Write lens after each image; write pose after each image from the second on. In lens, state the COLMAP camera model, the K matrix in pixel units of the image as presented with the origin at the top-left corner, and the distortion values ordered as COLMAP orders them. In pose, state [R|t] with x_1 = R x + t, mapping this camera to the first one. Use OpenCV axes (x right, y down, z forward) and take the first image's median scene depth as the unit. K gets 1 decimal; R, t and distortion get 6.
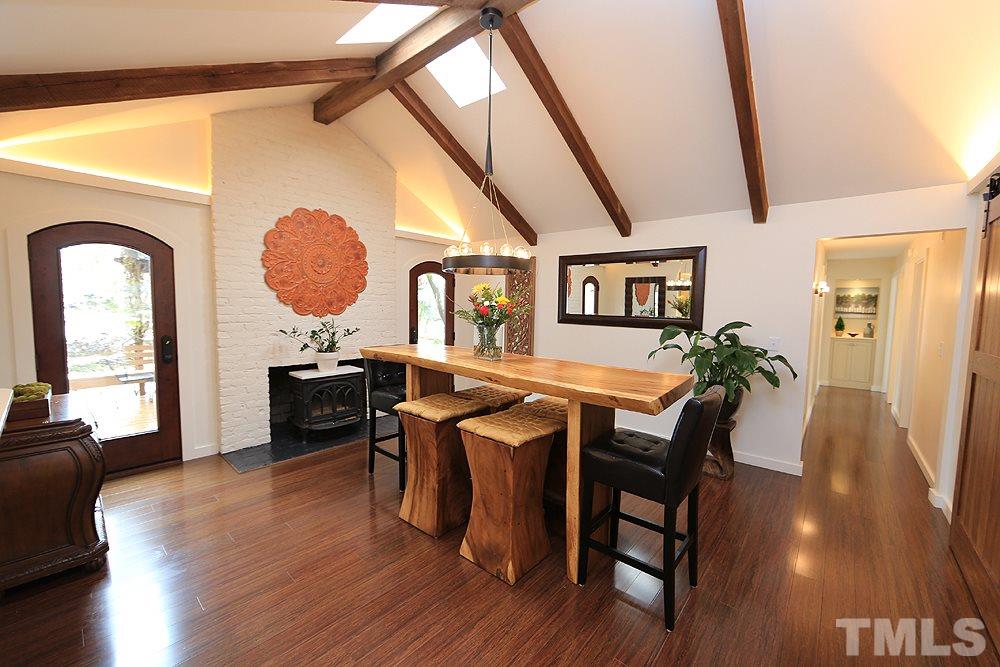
lens RADIAL K [[396.2, 0, 500.0], [0, 396.2, 333.5], [0, 0, 1]] dist [-0.010430, 0.000144]
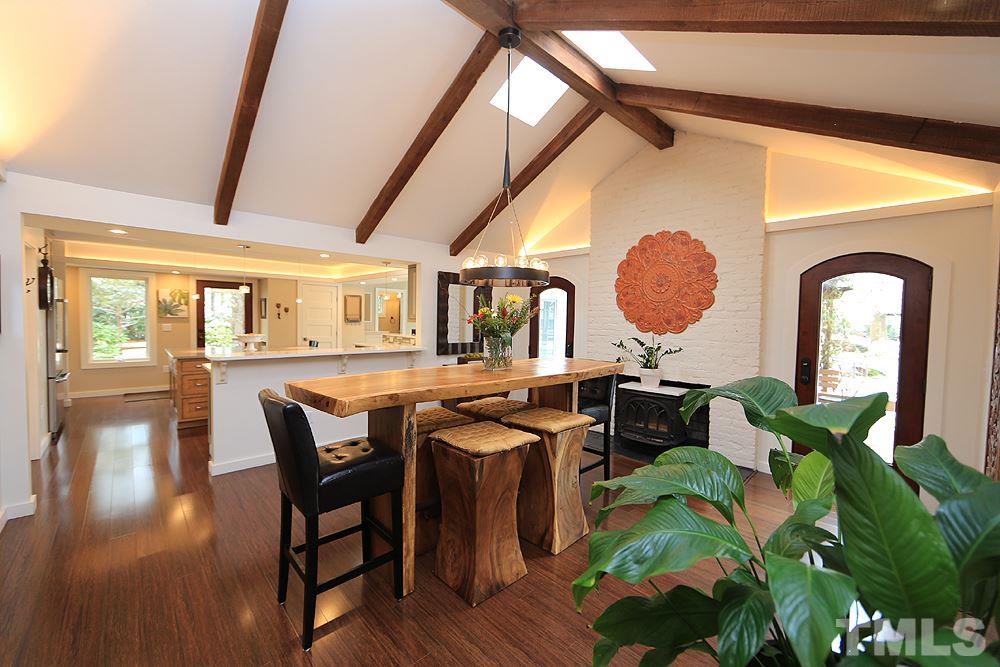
lens RADIAL K [[396.2, 0, 500.0], [0, 396.2, 333.5], [0, 0, 1]] dist [-0.010430, 0.000144]
pose [[-0.092069, 0.020485, -0.995542, 0.620725], [-0.092117, 0.995326, 0.029000, -0.037450], [0.991483, 0.094376, -0.089752, 0.694195]]
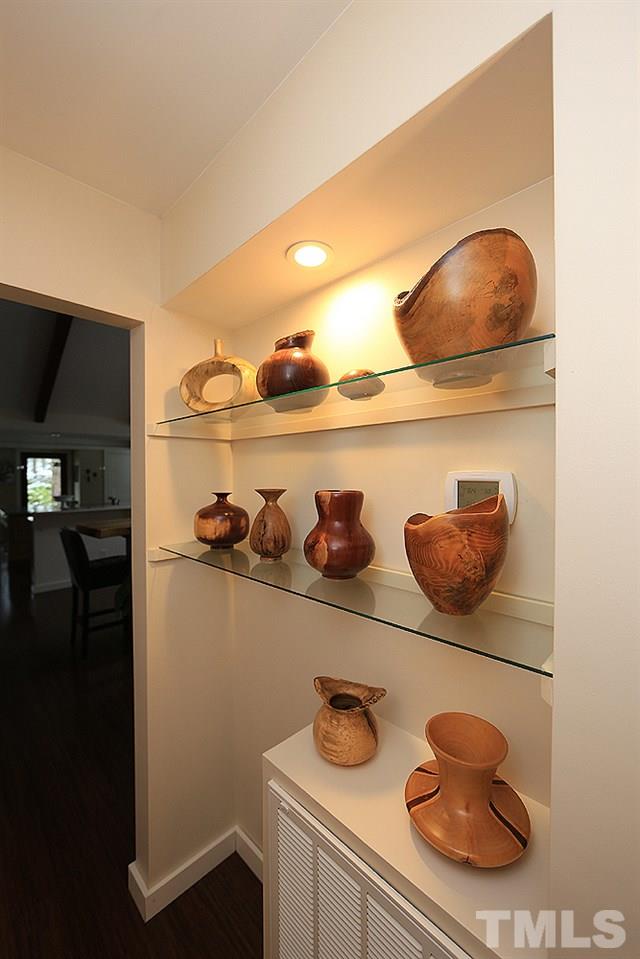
lens RADIAL K [[380.0, 0, 320.0], [0, 380.0, 479.5], [0, 0, 1]] dist [-0.010430, 0.000144]
pose [[-0.075266, 0.000293, -0.997163, 0.989858], [-0.071604, 0.997417, 0.005697, -0.084521], [0.994589, 0.071830, -0.075050, 1.021249]]
